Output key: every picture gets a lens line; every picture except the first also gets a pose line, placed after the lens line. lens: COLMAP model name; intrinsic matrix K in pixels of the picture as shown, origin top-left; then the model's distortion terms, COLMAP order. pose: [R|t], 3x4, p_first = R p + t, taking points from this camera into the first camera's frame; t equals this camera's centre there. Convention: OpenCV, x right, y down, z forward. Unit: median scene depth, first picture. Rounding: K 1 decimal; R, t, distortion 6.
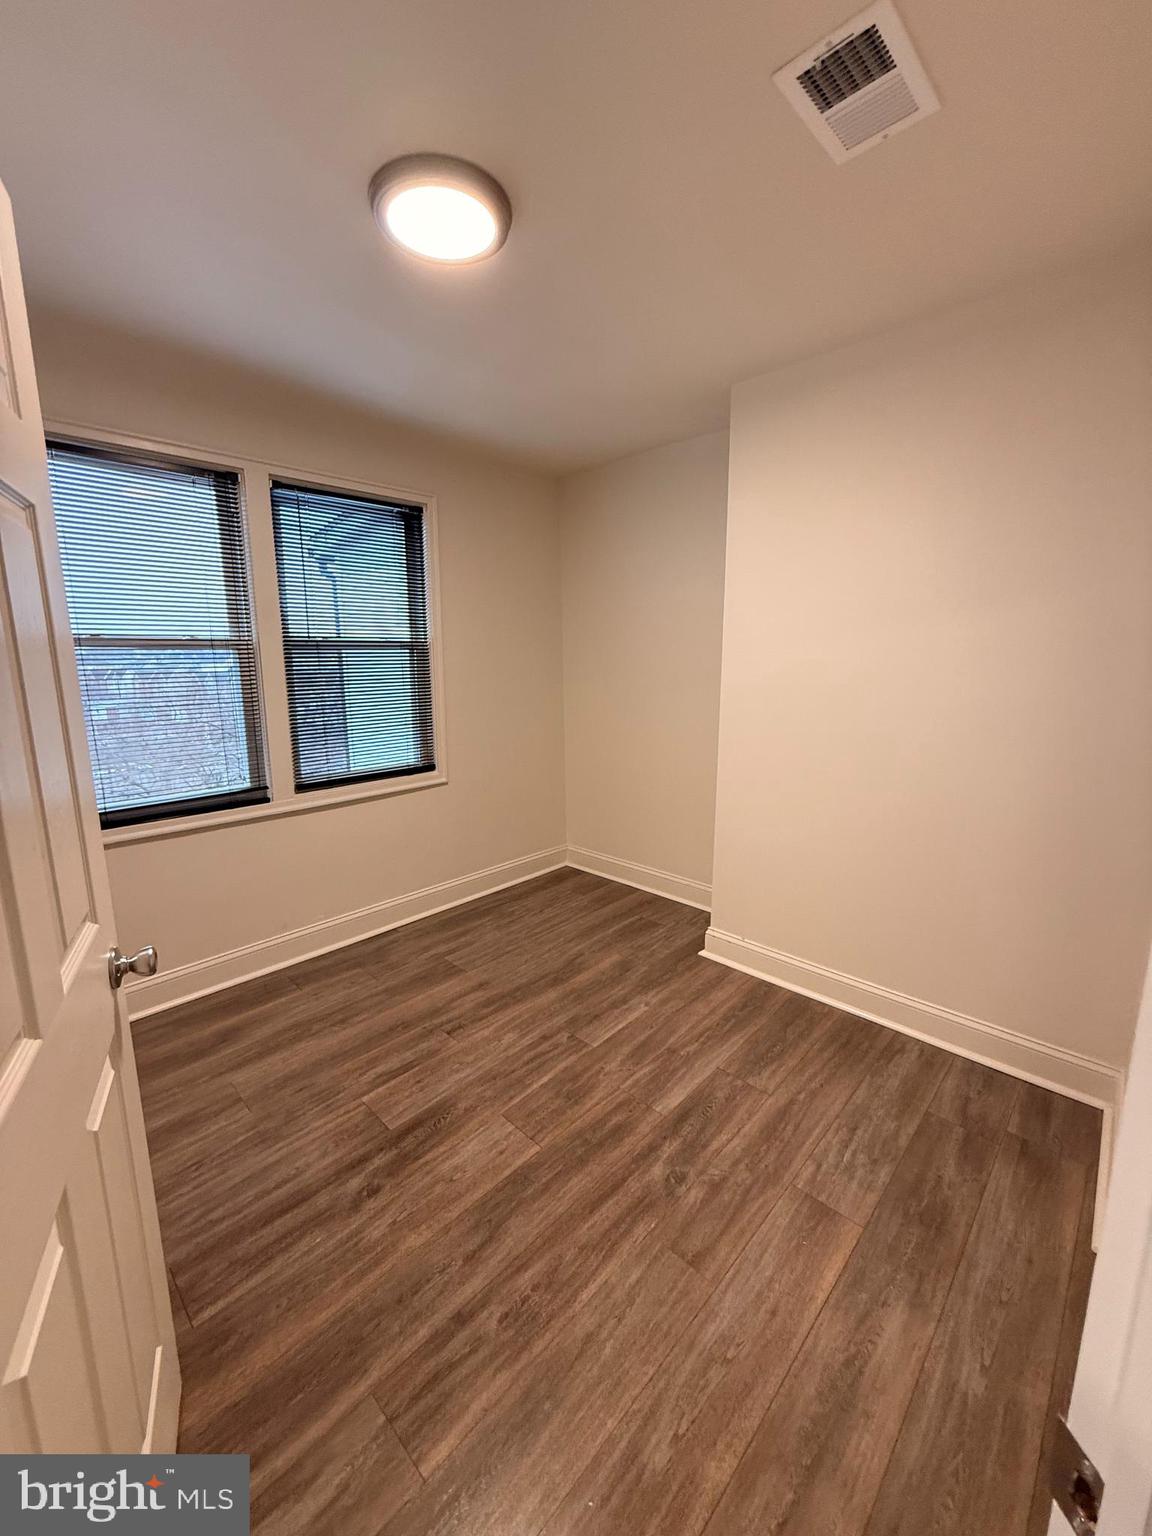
lens RADIAL K [[613.3, 0, 575.2], [0, 613.3, 764.4], [0, 0, 1]] dist [-0.000327, 0.000615]
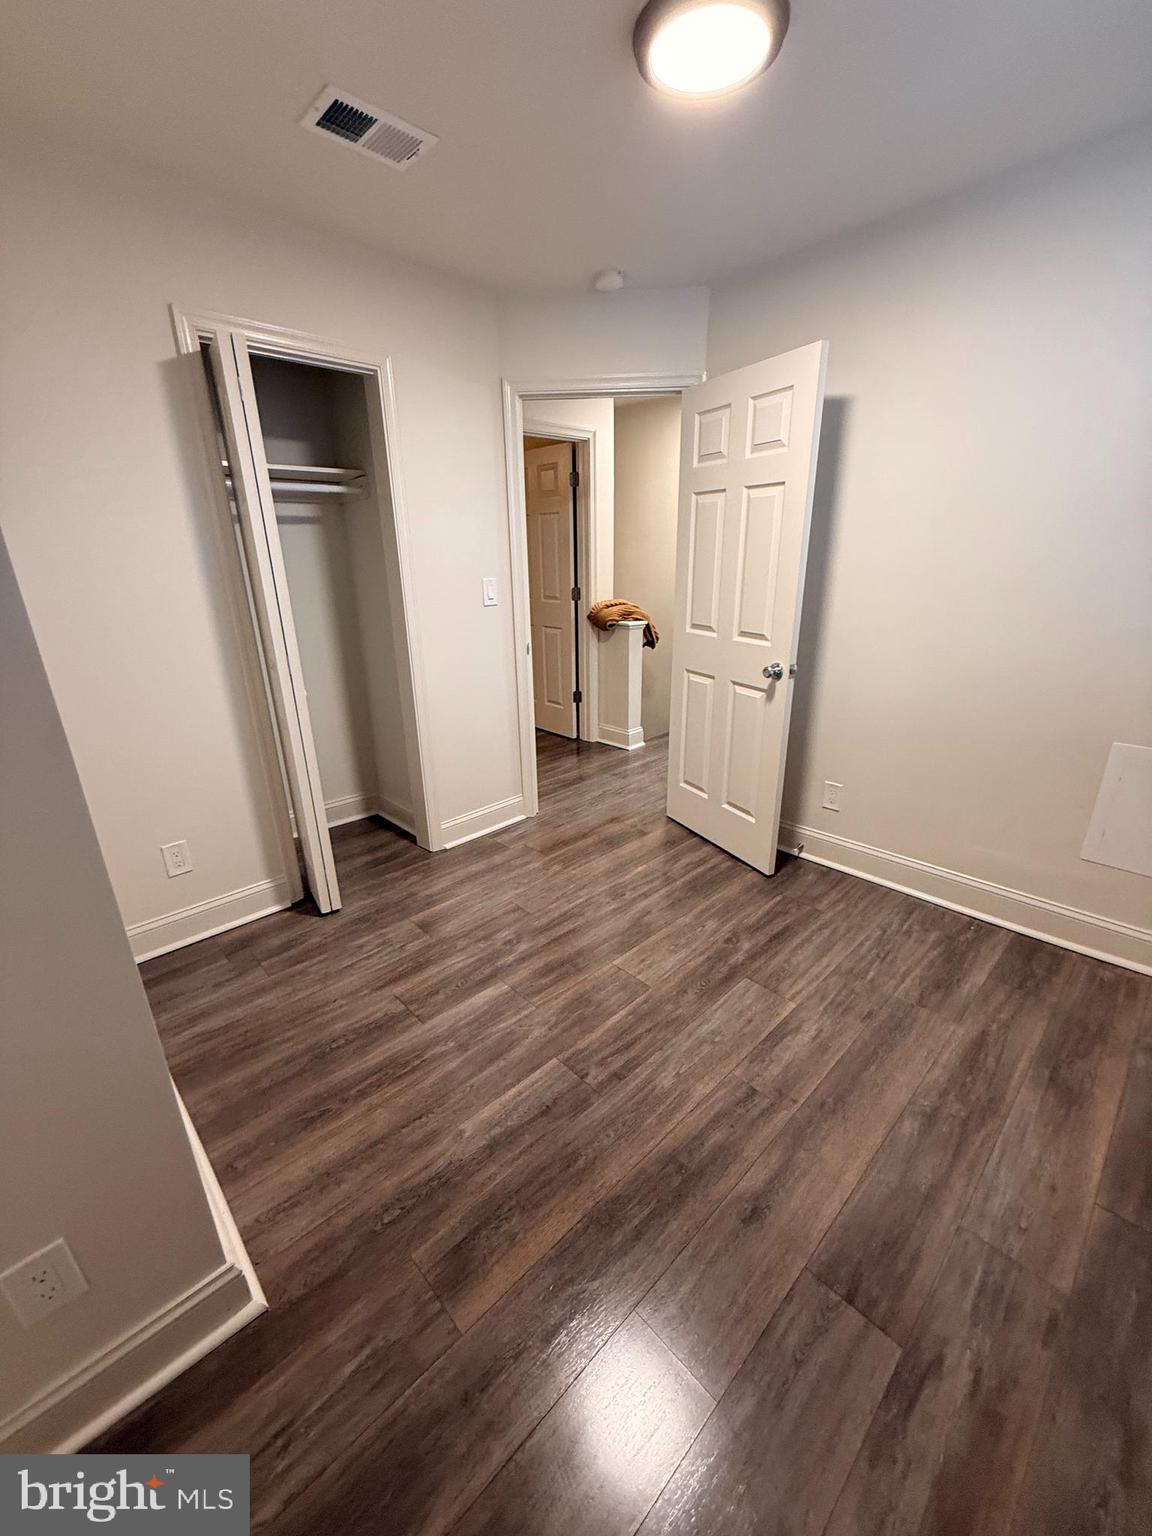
lens RADIAL K [[613.3, 0, 573.8], [0, 613.3, 765.6], [0, 0, 1]] dist [-0.000327, 0.000615]
pose [[-0.998756, 0.005379, 0.049564, -0.036619], [0.029553, 0.864535, 0.501703, -0.281865], [-0.040151, 0.502544, -0.863619, 1.569496]]
